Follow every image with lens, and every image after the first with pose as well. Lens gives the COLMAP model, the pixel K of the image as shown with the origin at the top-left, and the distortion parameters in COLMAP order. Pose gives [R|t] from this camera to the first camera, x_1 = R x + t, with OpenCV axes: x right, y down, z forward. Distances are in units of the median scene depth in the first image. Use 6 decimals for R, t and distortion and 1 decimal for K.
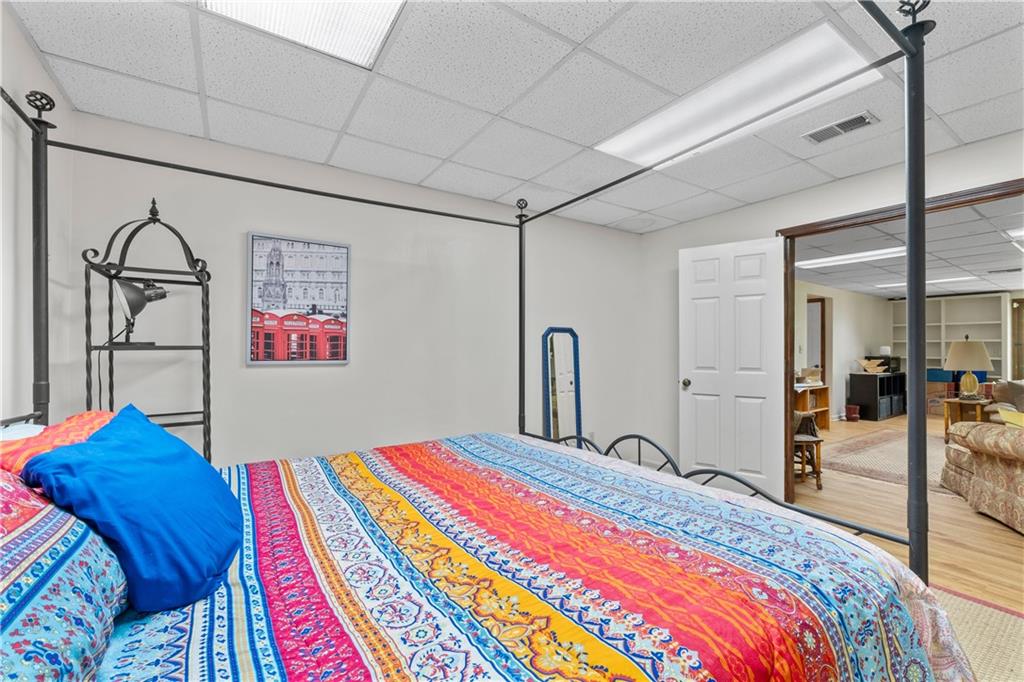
lens RADIAL K [[434.8, 0, 511.8], [0, 434.8, 347.9], [0, 0, 1]] dist [-0.001960, 0.000063]
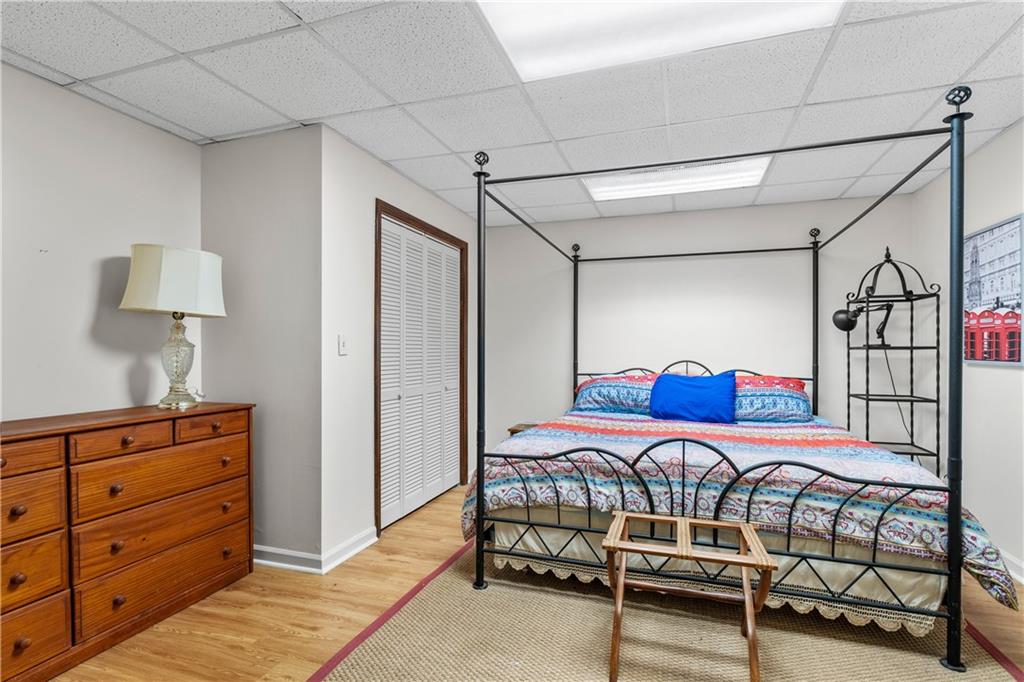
lens RADIAL K [[490.6, 0, 515.4], [0, 490.6, 348.1], [0, 0, 1]] dist [-0.005282, -0.000759]
pose [[-0.791421, -0.002897, -0.611264, 0.920955], [0.003476, 0.999951, -0.009241, 0.008274], [0.611261, -0.009439, -0.791373, 1.197210]]
